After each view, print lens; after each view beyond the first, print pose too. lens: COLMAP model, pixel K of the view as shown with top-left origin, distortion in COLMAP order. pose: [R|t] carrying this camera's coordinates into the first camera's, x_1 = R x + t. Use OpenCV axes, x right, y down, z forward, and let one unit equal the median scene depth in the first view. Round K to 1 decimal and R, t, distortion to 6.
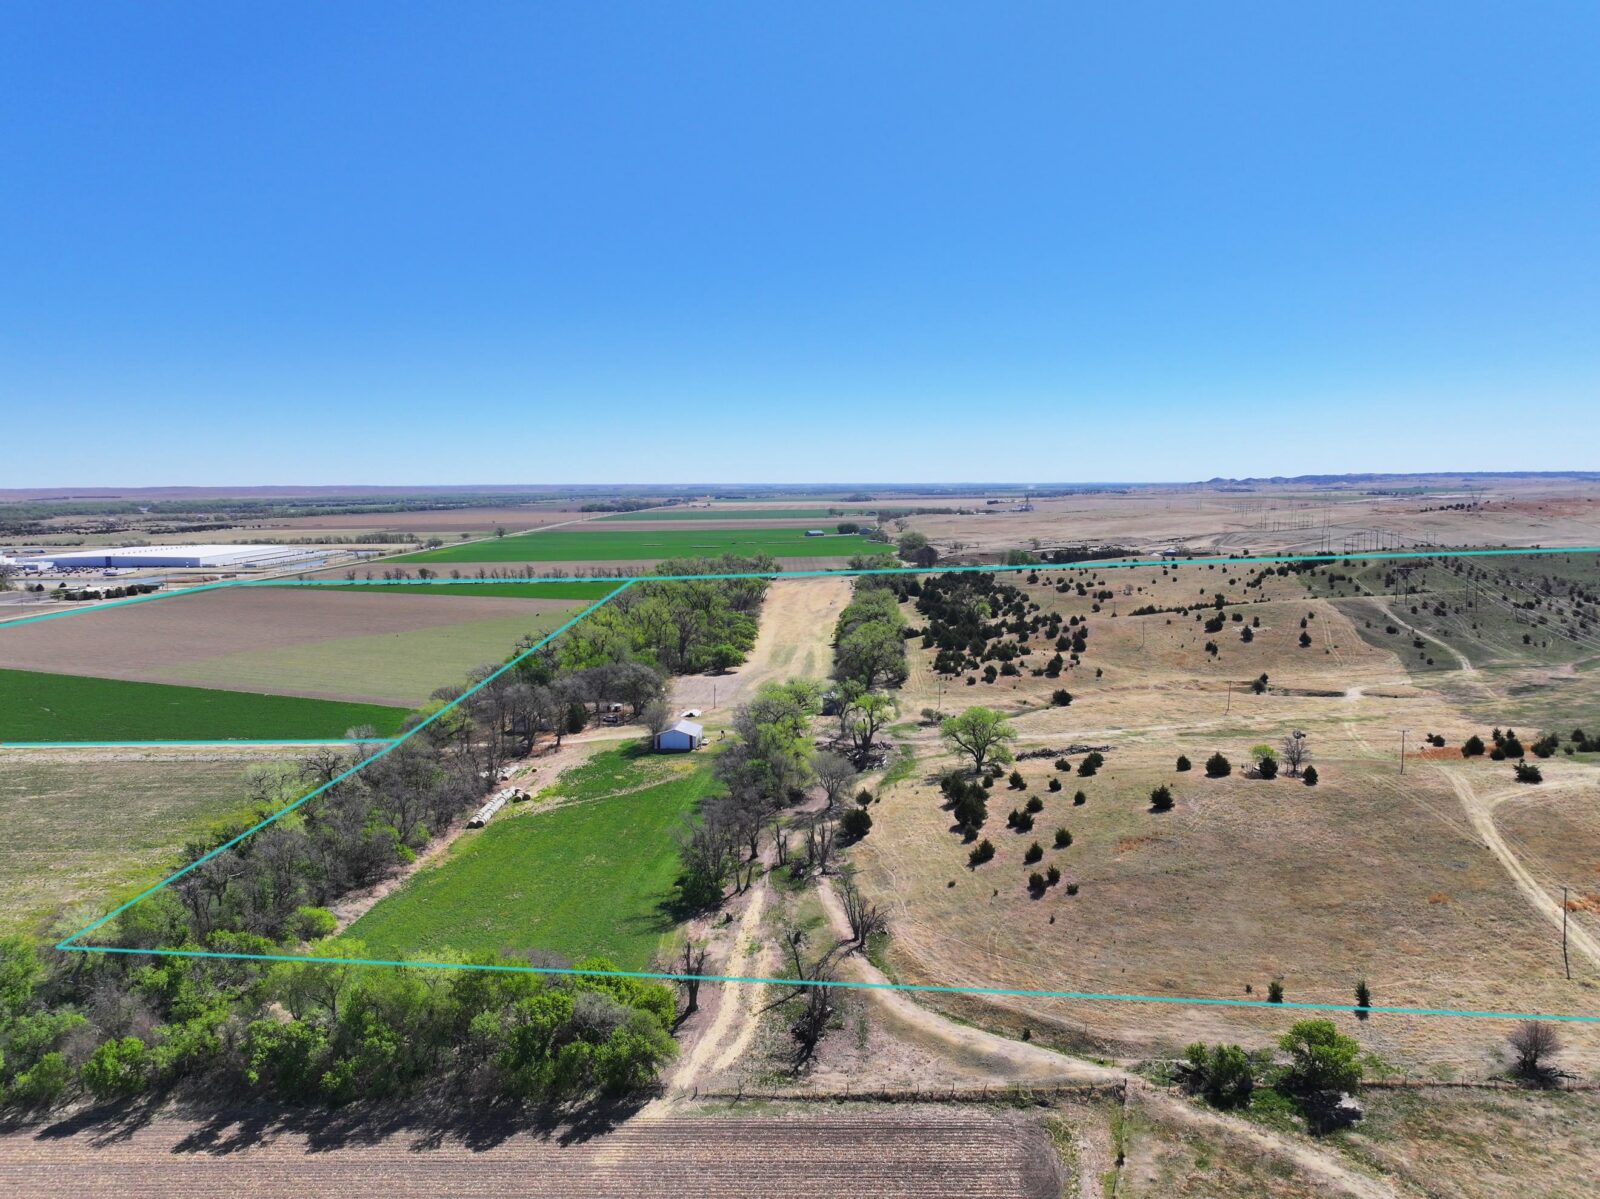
lens RADIAL K [[1125.7, 0, 800.0], [0, 1125.7, 599.5], [0, 0, 1]] dist [0.005179, 0.007534]
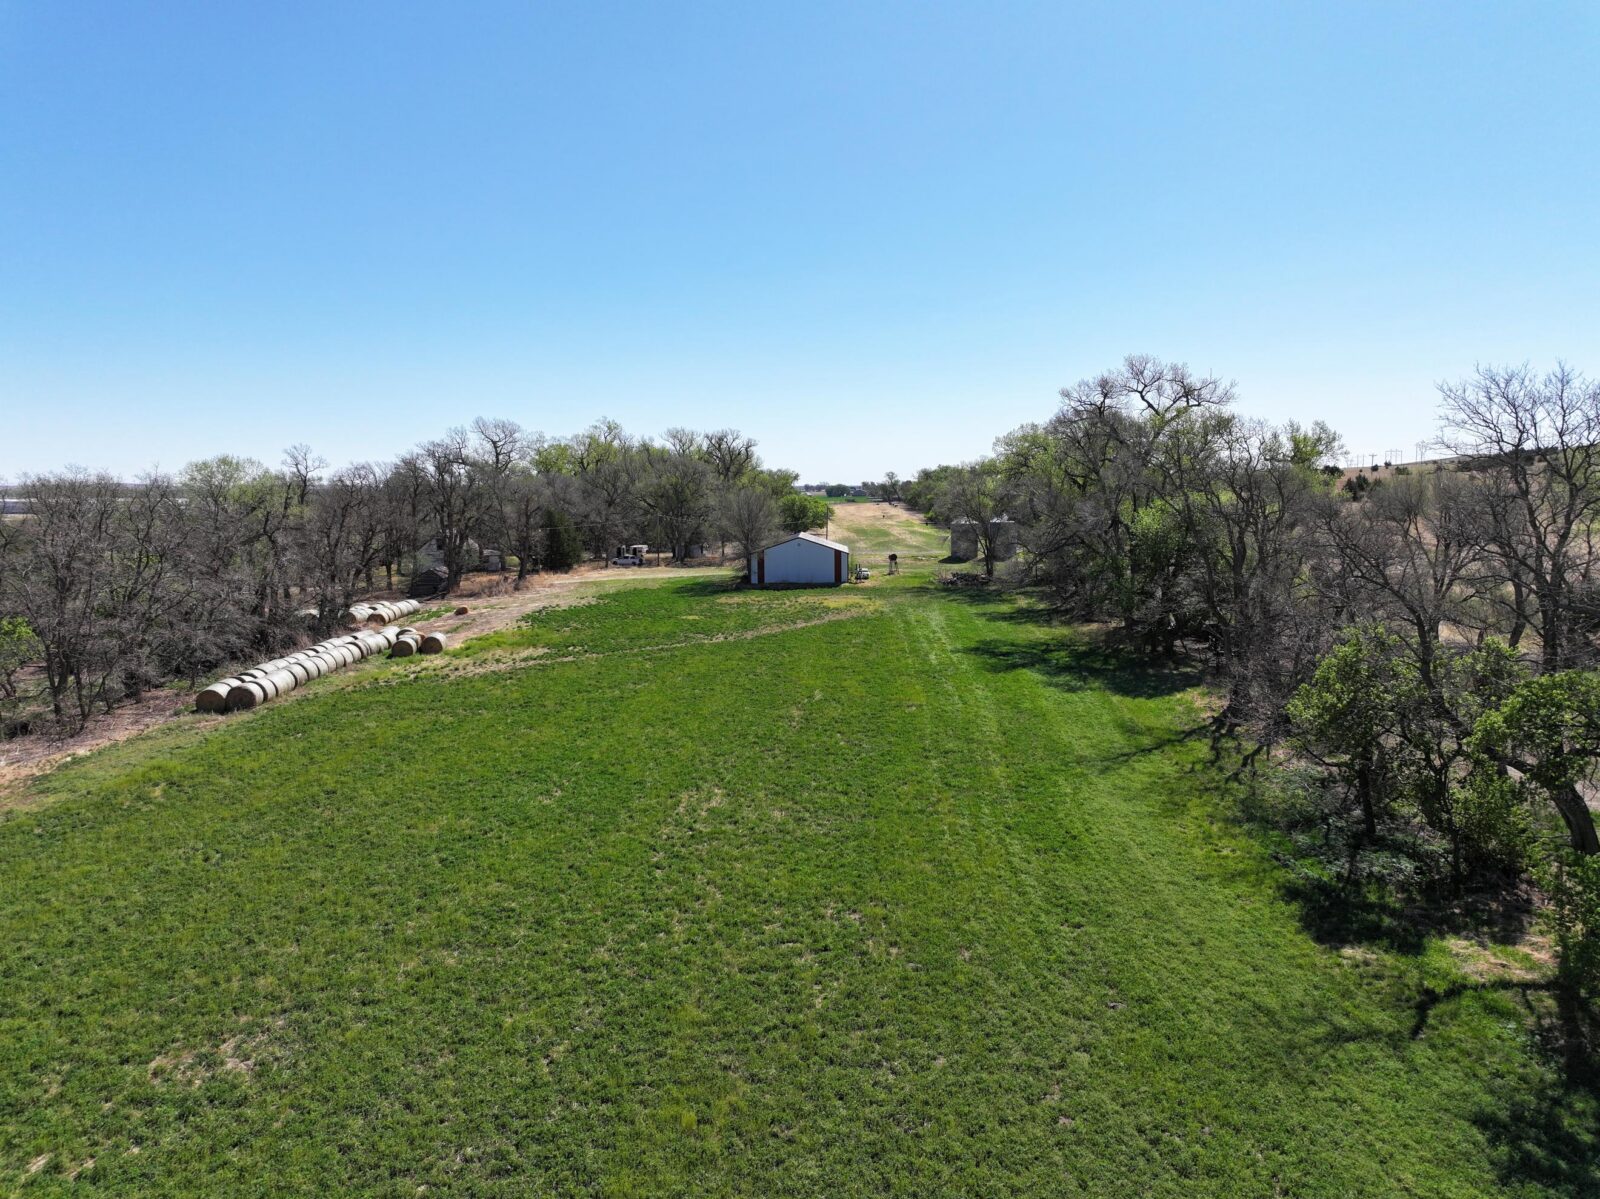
lens RADIAL K [[1125.7, 0, 800.0], [0, 1125.7, 599.5], [0, 0, 1]] dist [0.005179, 0.007534]
pose [[0.999176, 0.002028, 0.040530, -0.162596], [-0.001930, 0.999995, -0.002453, 0.177468], [-0.040534, 0.002373, 0.999175, 0.730527]]
